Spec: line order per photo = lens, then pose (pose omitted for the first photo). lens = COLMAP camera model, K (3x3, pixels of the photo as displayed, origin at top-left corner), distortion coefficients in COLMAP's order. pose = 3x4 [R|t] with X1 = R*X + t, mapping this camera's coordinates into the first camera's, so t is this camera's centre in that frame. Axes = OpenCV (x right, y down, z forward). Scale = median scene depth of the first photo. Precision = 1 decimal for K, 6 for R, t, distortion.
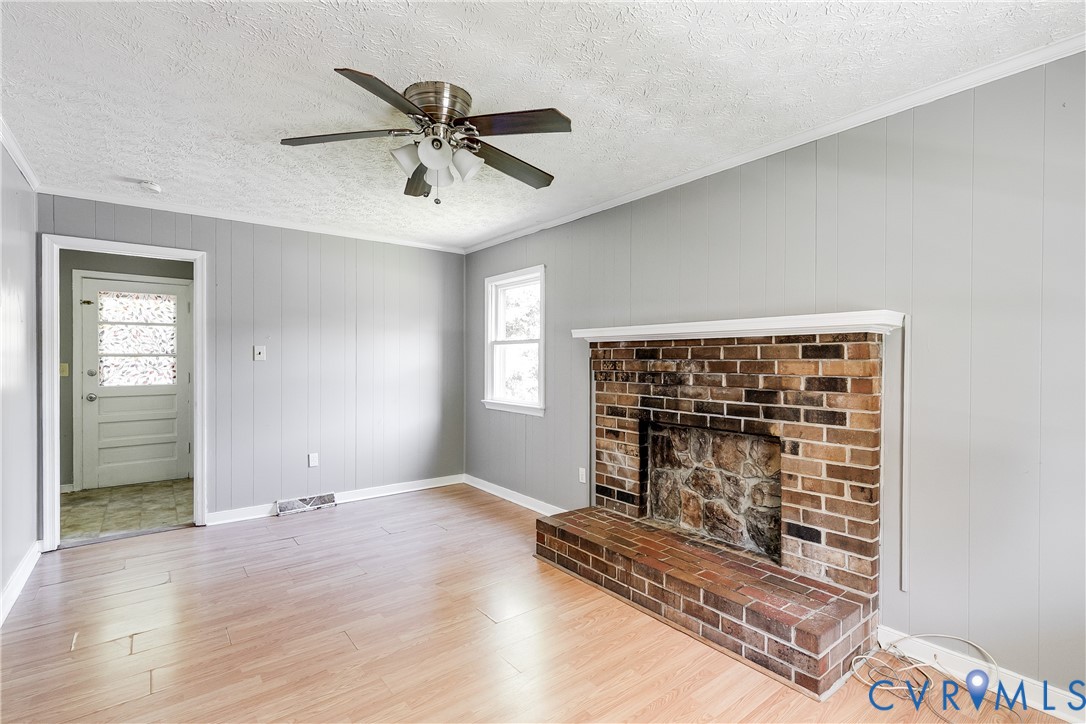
lens RADIAL K [[491.7, 0, 544.8], [0, 491.7, 362.3], [0, 0, 1]] dist [0.008219, -0.001715]
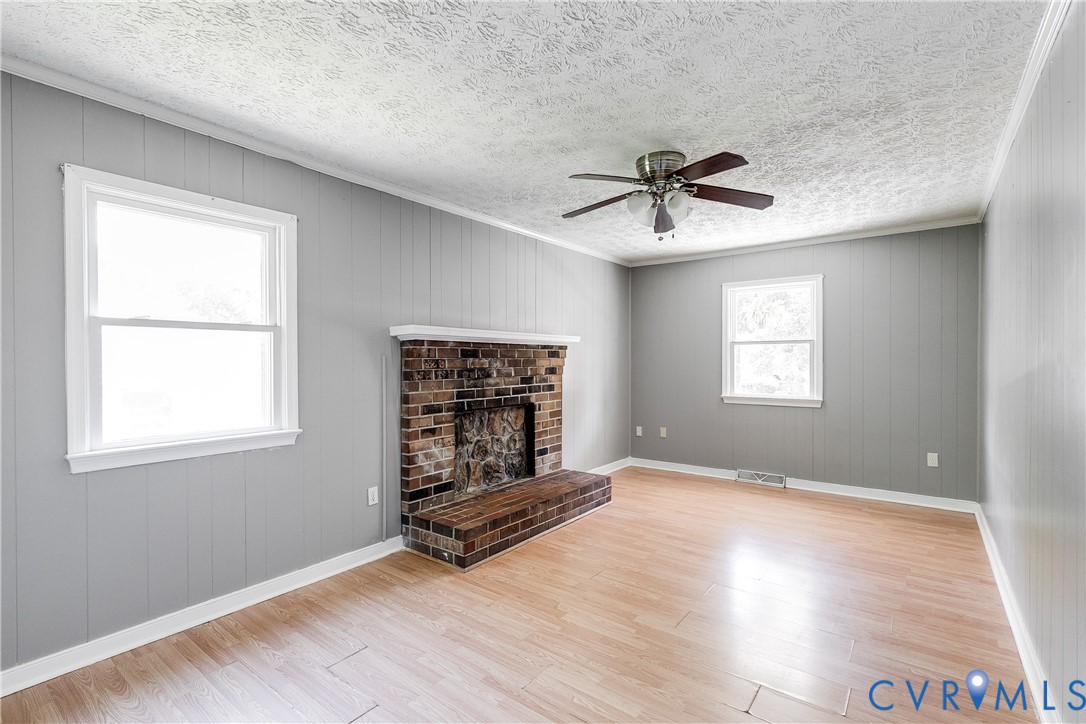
lens RADIAL K [[491.7, 0, 537.9], [0, 491.7, 361.8], [0, 0, 1]] dist [0.008219, -0.001715]
pose [[-0.226445, -0.009714, 0.973975, -1.020222], [0.003016, 0.999938, 0.010674, -0.009148], [-0.974019, 0.005355, -0.226402, 1.159552]]
